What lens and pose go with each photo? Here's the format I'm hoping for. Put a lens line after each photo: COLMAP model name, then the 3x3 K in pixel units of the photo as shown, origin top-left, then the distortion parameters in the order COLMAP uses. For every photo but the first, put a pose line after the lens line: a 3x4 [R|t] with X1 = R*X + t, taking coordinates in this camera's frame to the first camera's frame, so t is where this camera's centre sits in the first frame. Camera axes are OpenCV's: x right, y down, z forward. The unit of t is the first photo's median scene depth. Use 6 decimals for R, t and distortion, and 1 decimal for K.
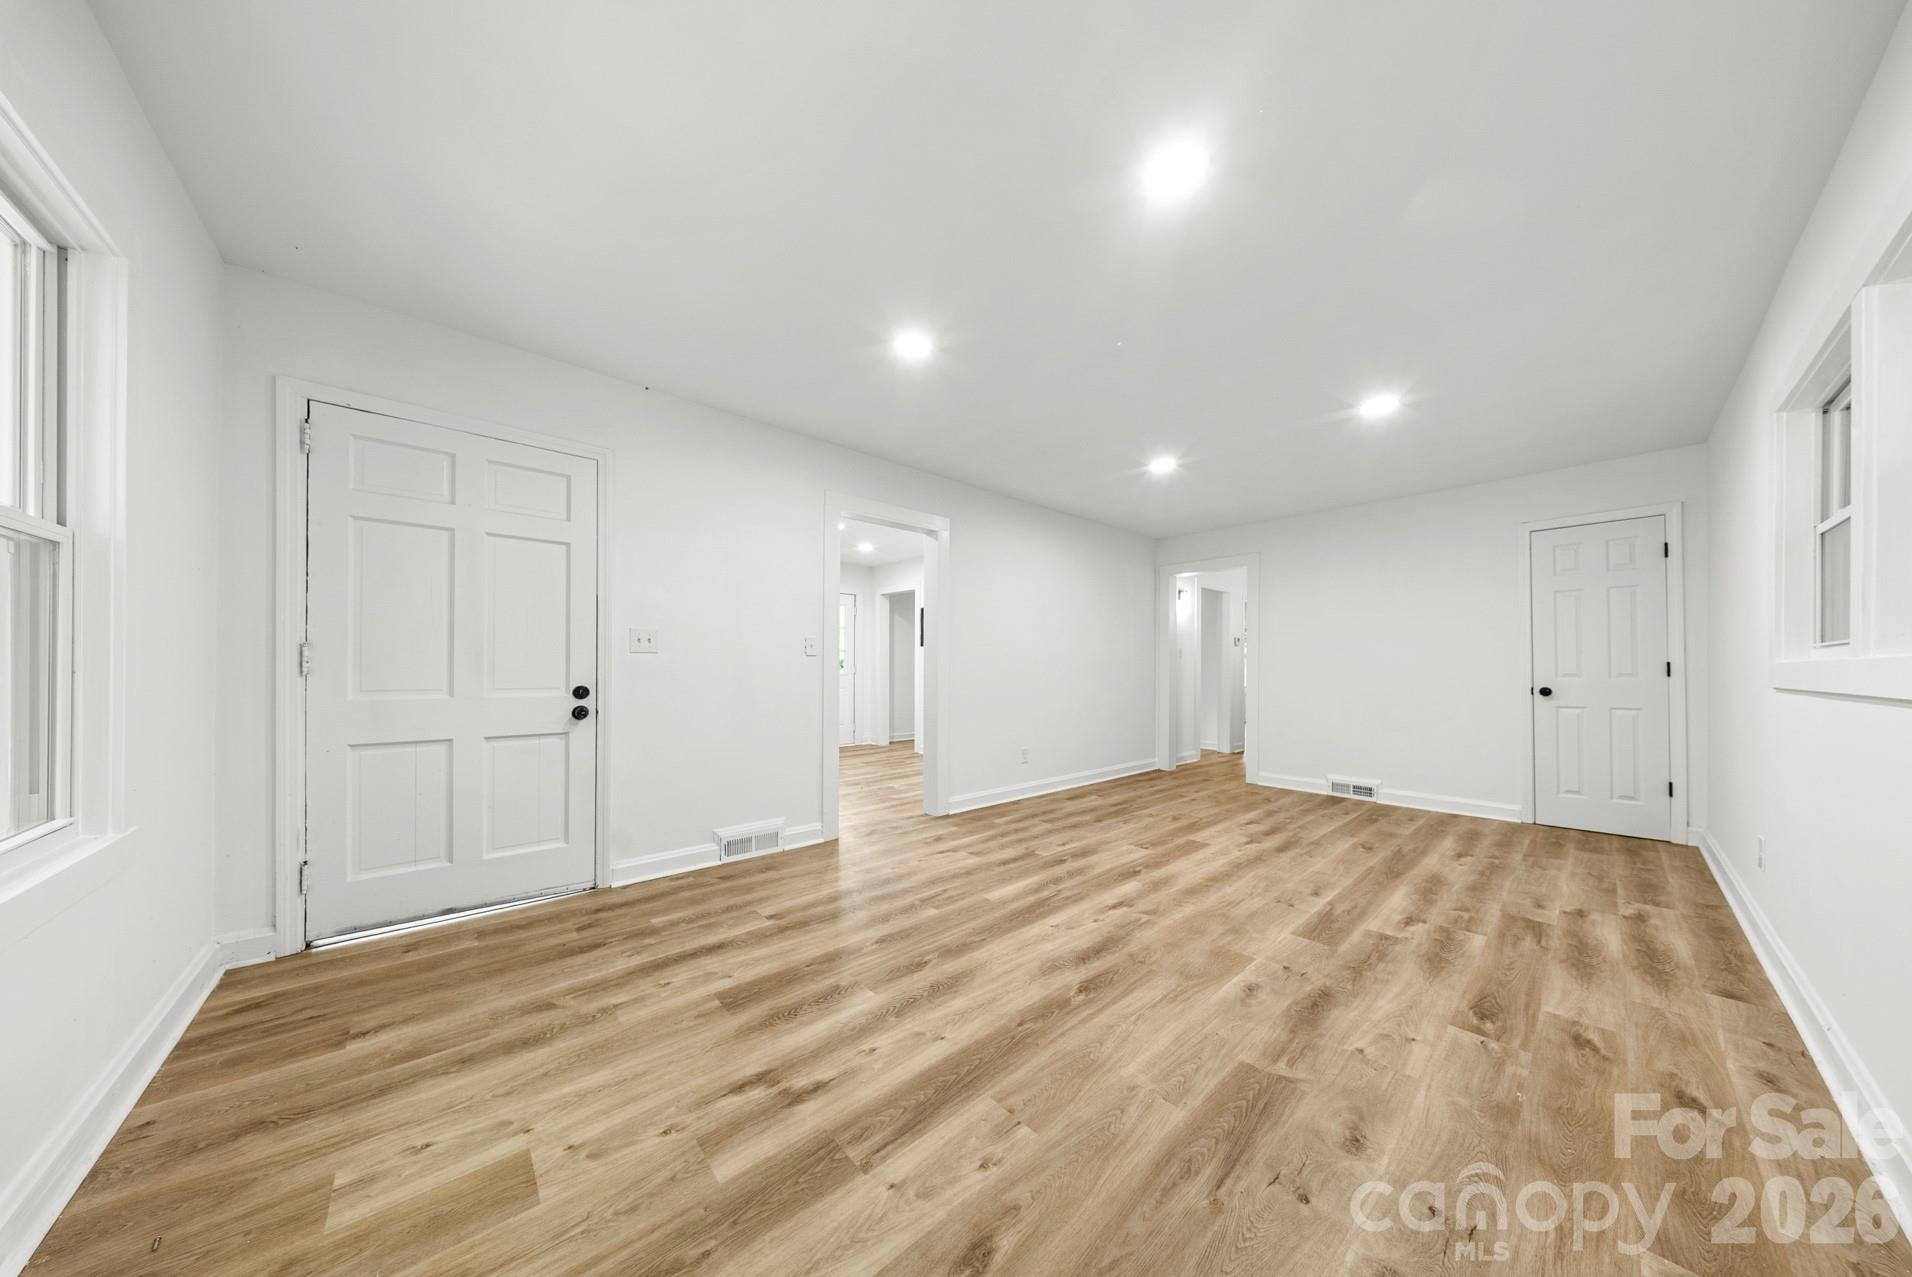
lens RADIAL K [[588.7, 0, 961.5], [0, 588.7, 667.7], [0, 0, 1]] dist [0.000425, -0.001556]
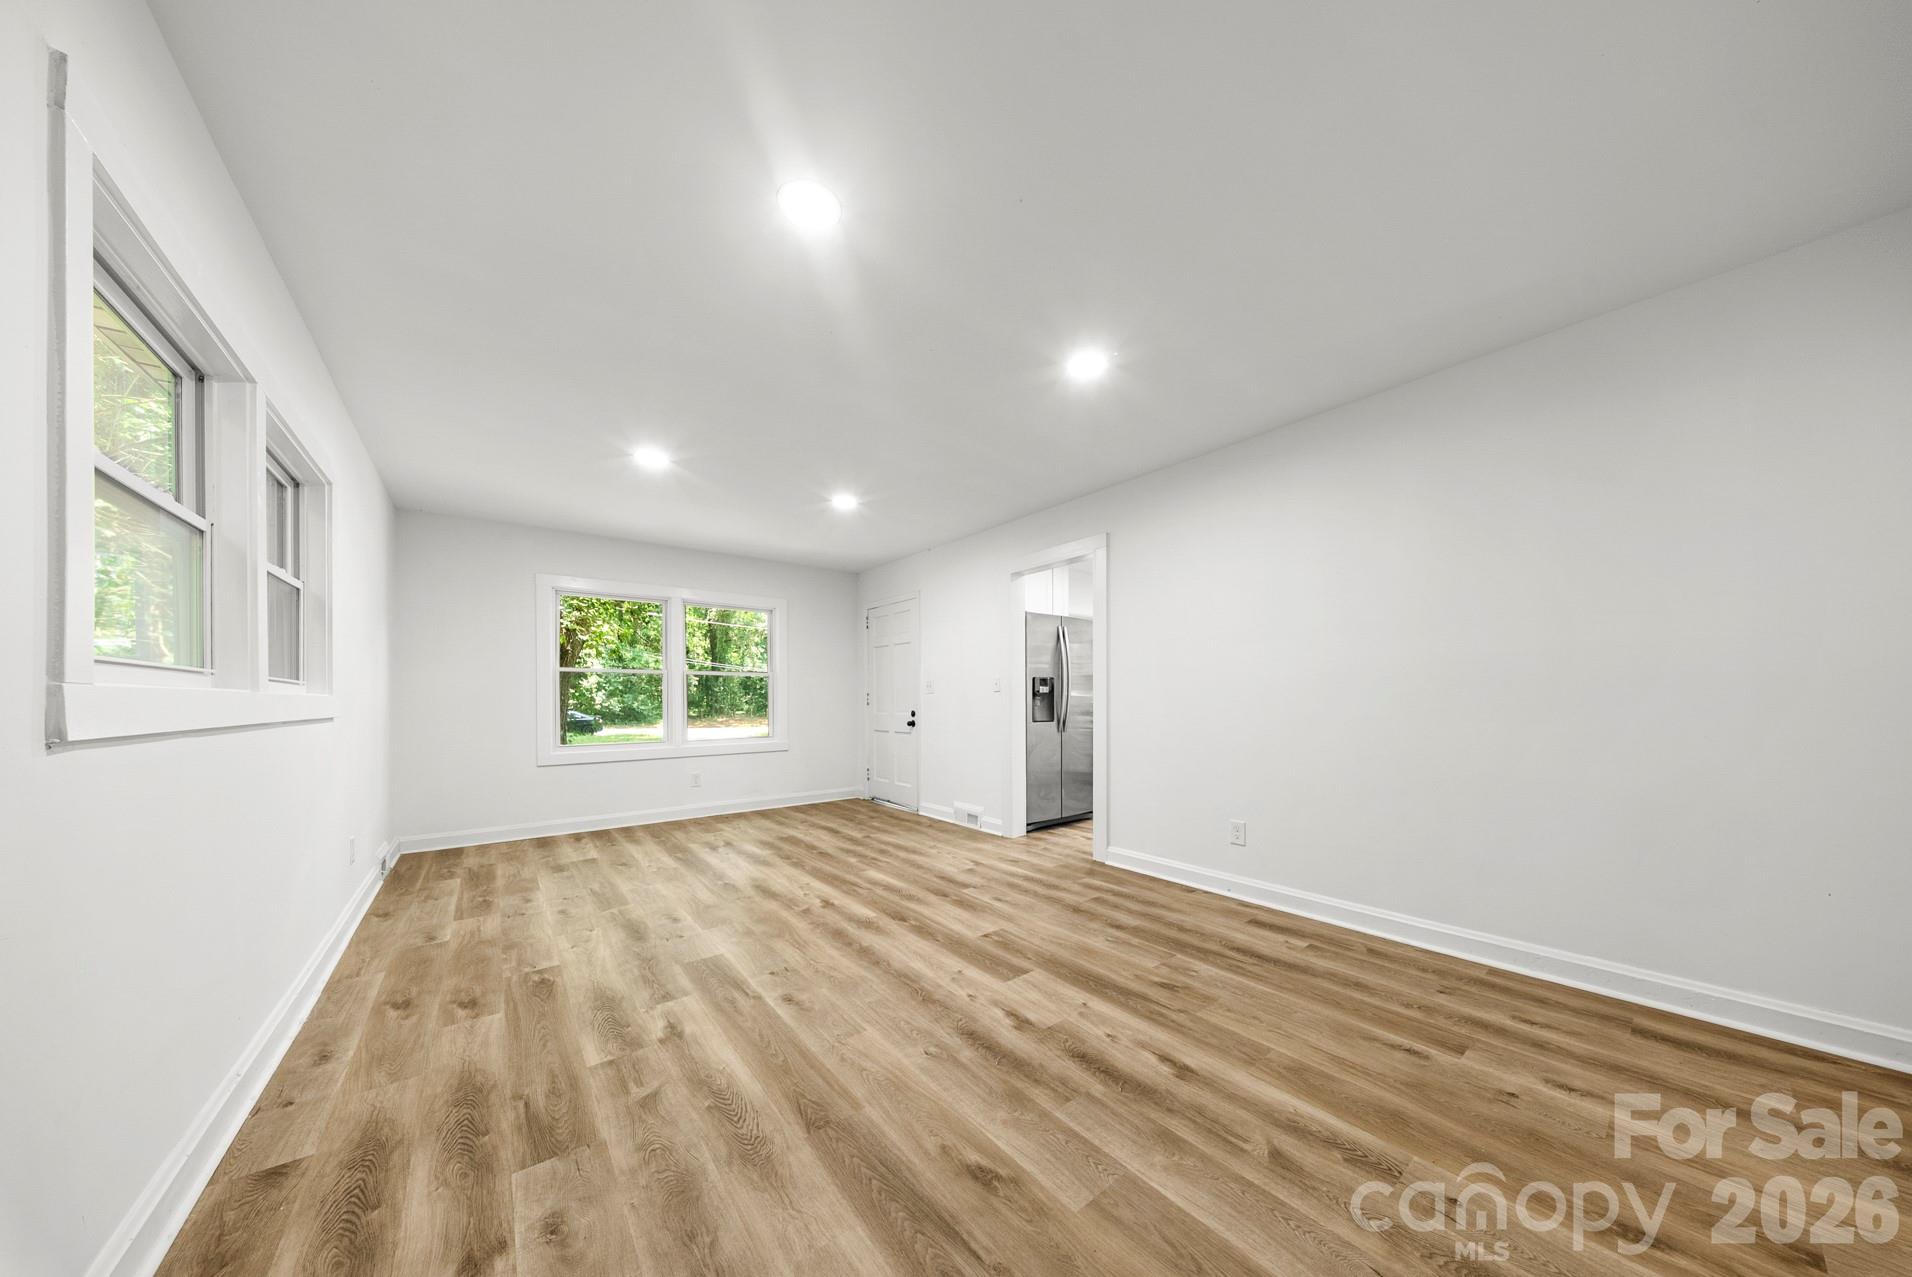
lens RADIAL K [[579.6, 0, 957.1], [0, 579.6, 703.6], [0, 0, 1]] dist [0.007861, -0.002472]
pose [[-0.064971, 0.001259, -0.997886, 1.379717], [0.003714, 0.999993, 0.001020, 0.005819], [0.997880, -0.003640, -0.064975, 1.311654]]
